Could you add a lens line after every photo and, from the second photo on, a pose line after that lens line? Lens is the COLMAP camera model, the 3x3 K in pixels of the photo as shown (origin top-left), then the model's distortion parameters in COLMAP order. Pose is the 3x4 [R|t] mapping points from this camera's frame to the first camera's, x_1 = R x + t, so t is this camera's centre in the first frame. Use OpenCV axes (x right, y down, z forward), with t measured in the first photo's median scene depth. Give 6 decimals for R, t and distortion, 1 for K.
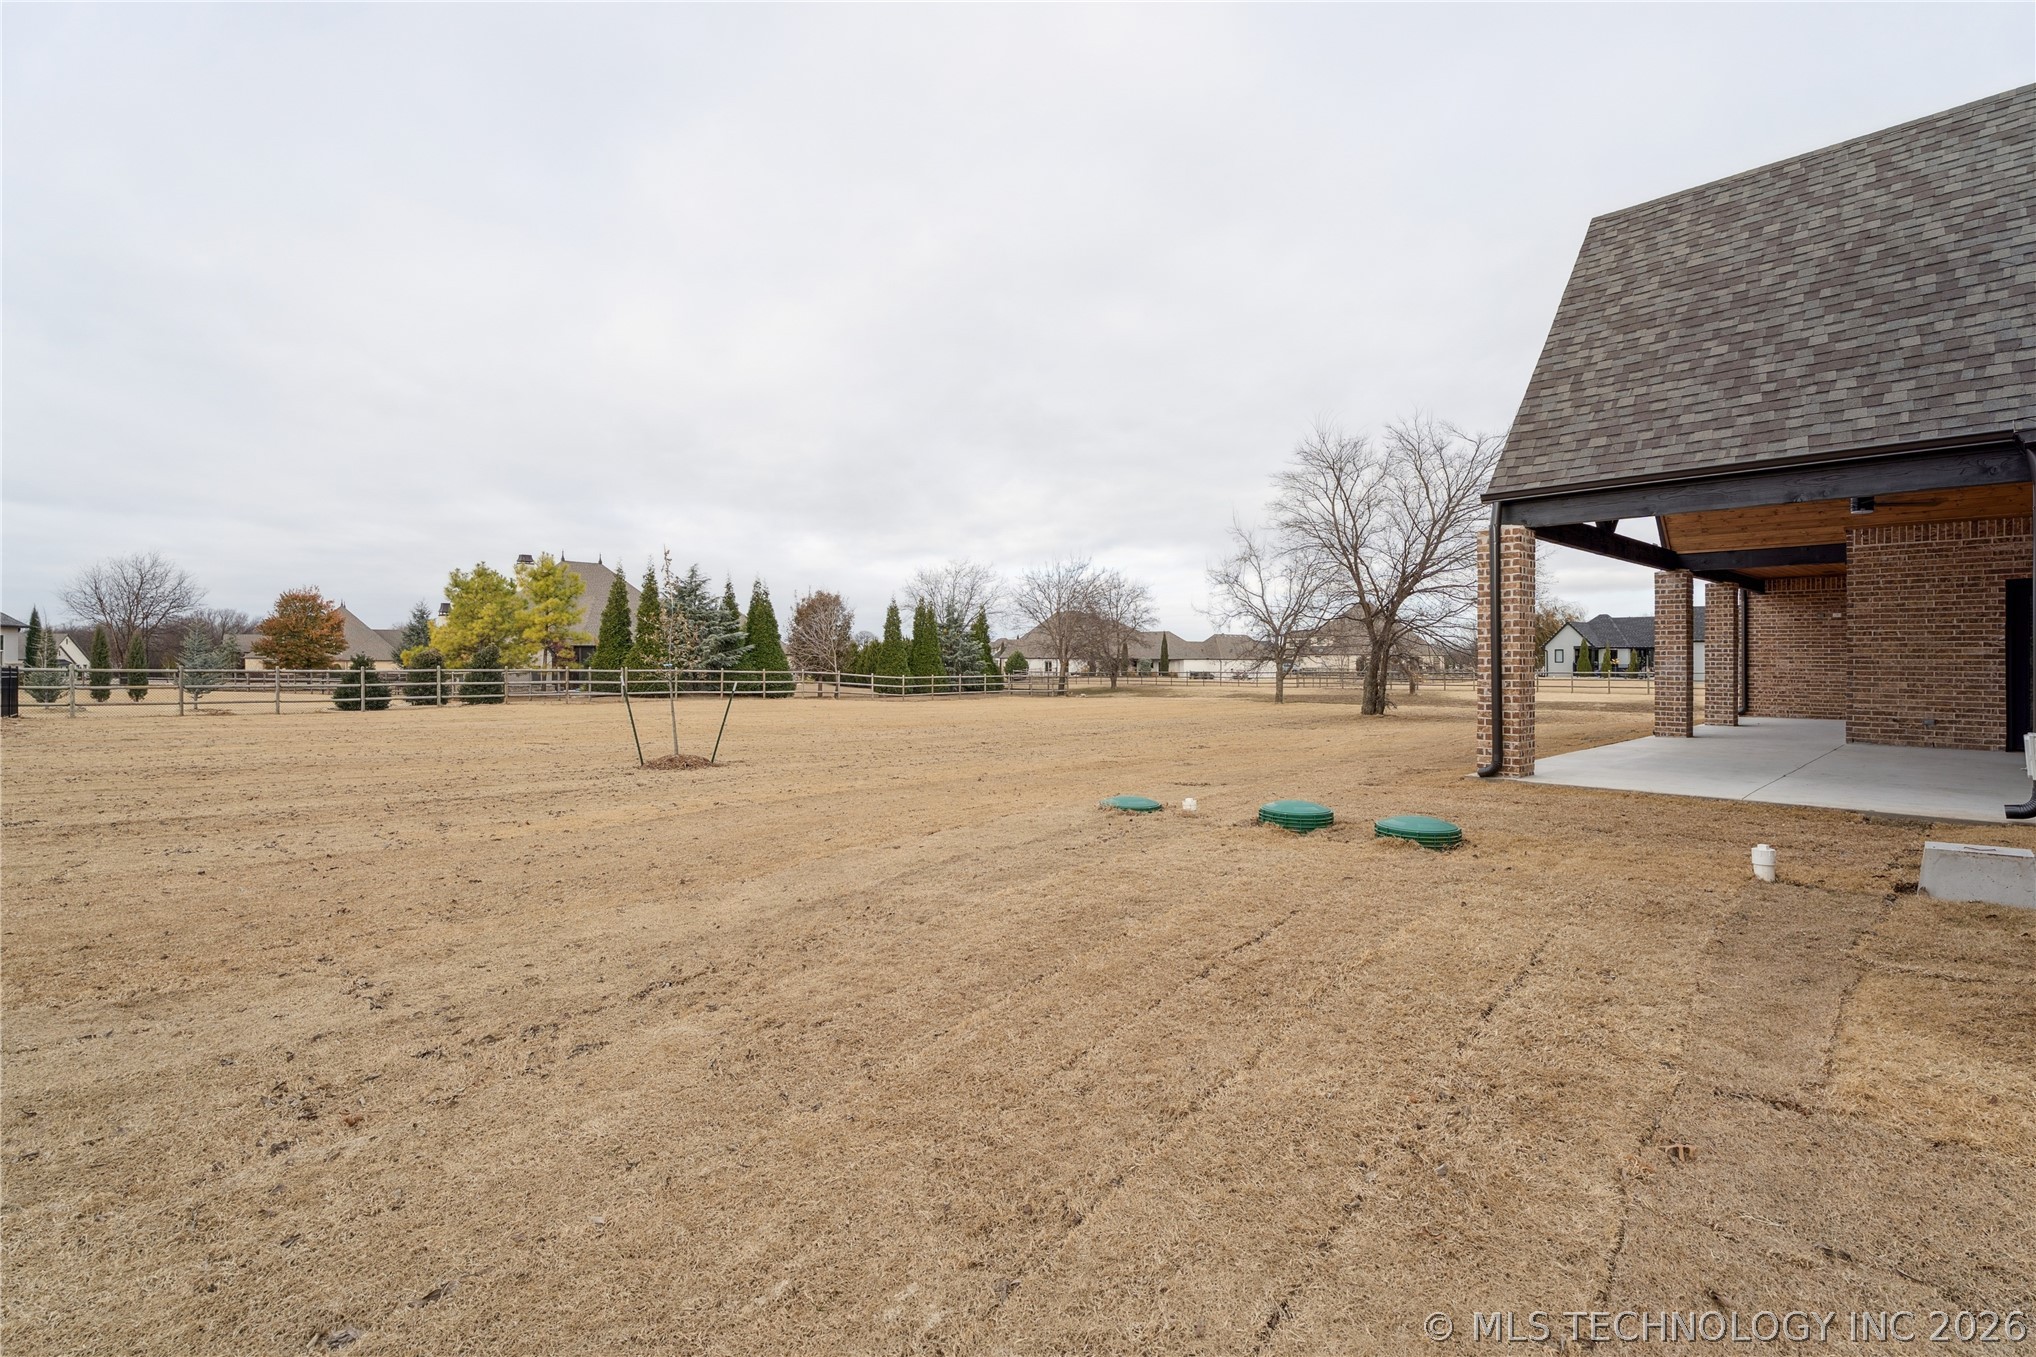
lens RADIAL K [[922.0, 0, 1017.4], [0, 922.0, 661.3], [0, 0, 1]] dist [-0.002893, -0.000902]
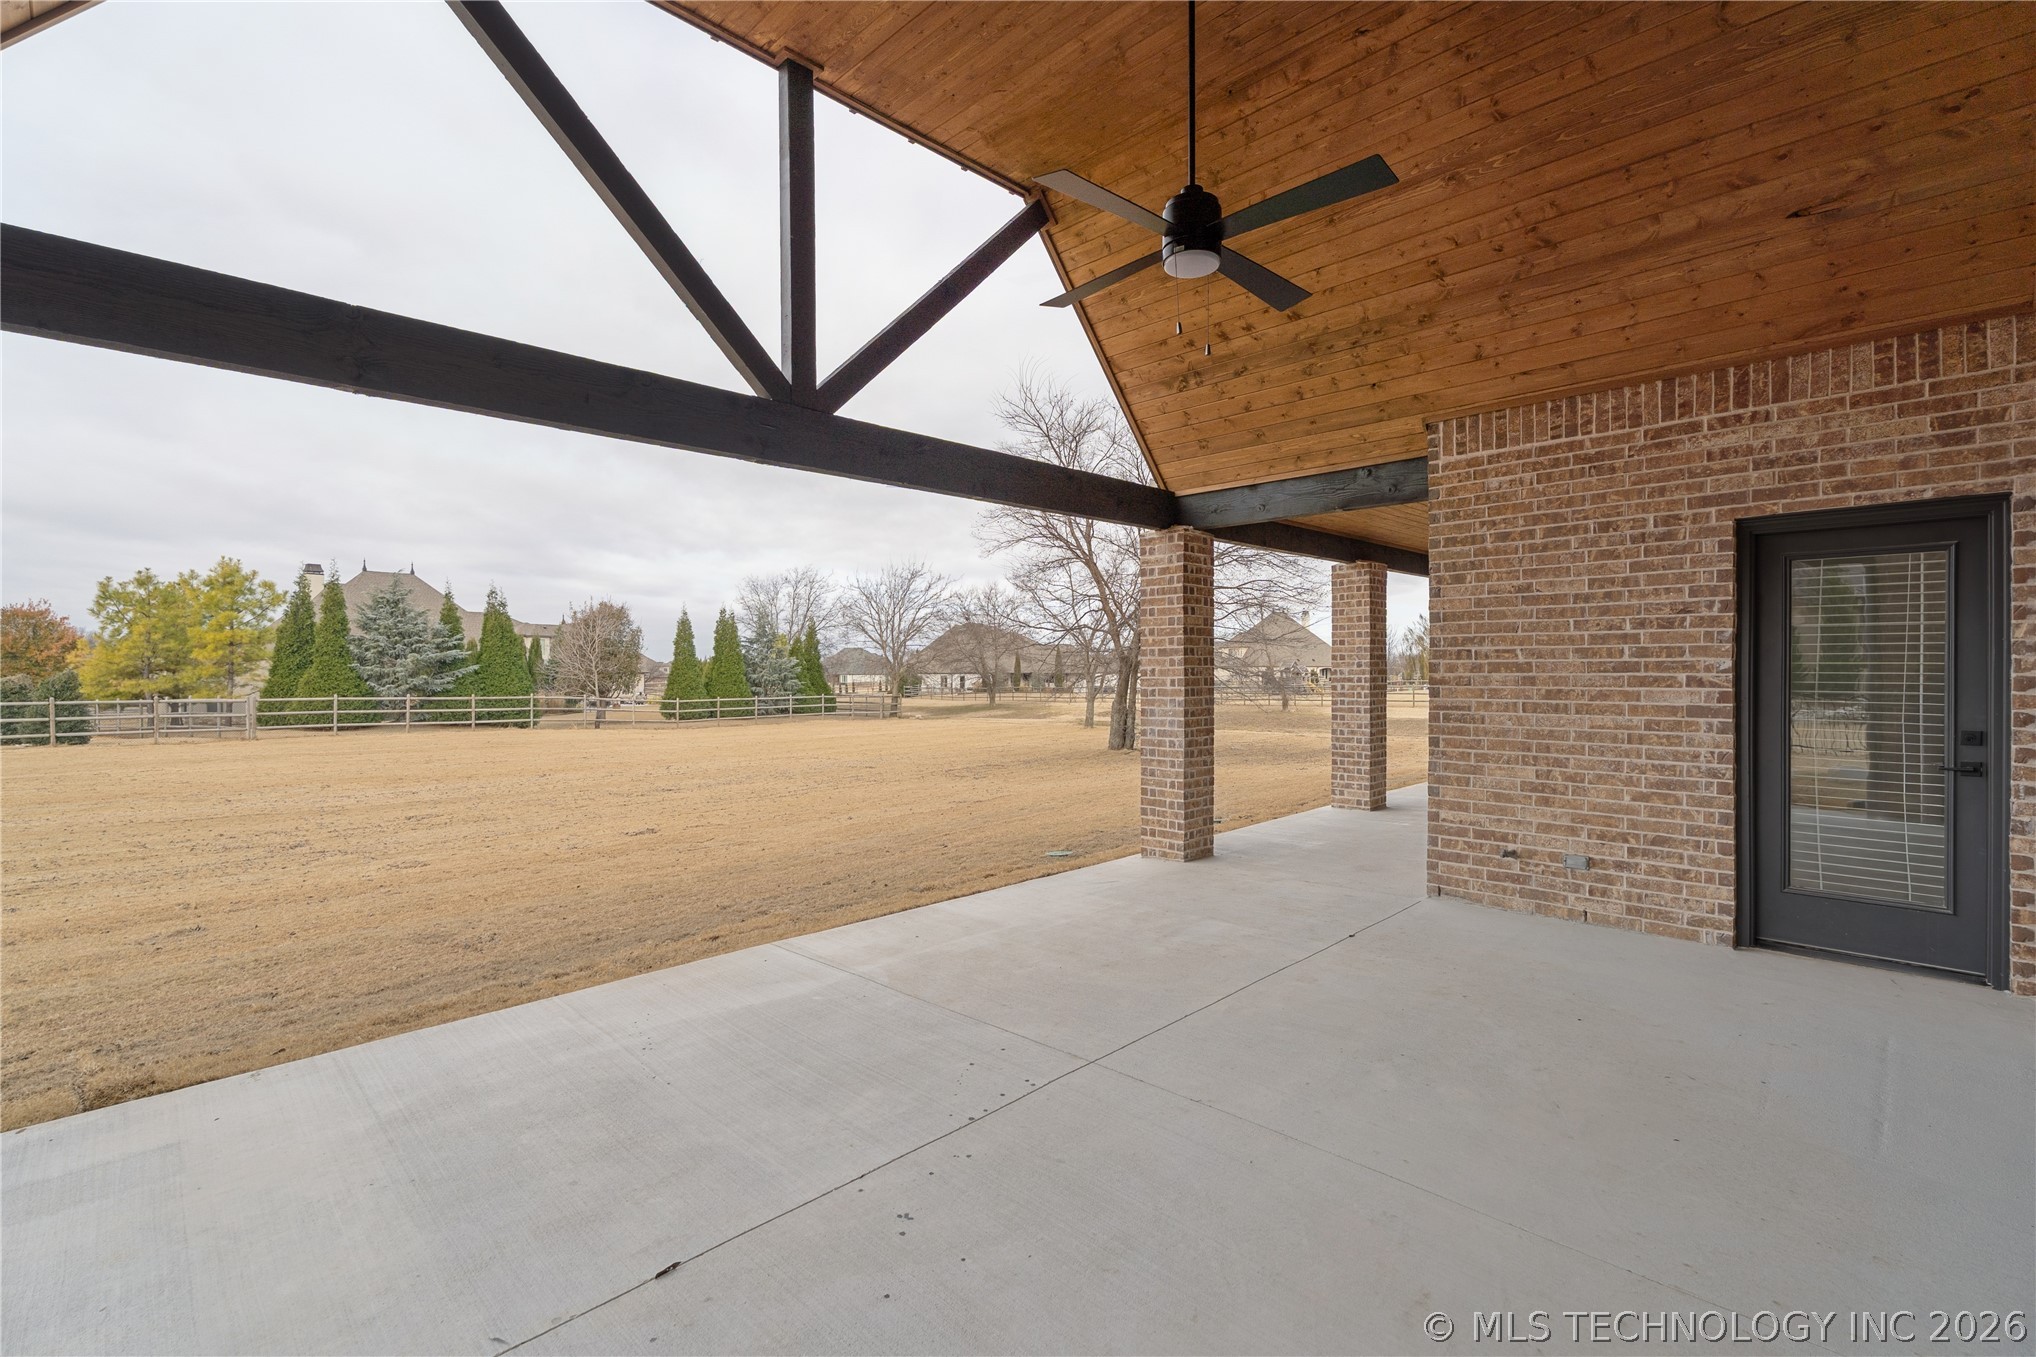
lens RADIAL K [[910.1, 0, 1020.6], [0, 910.1, 686.1], [0, 0, 1]] dist [0.000972, -0.000943]
pose [[0.999111, -0.010029, 0.040959, 0.268418], [0.009450, 0.999853, 0.014288, -0.009014], [-0.041096, -0.013888, 0.999059, 0.220367]]
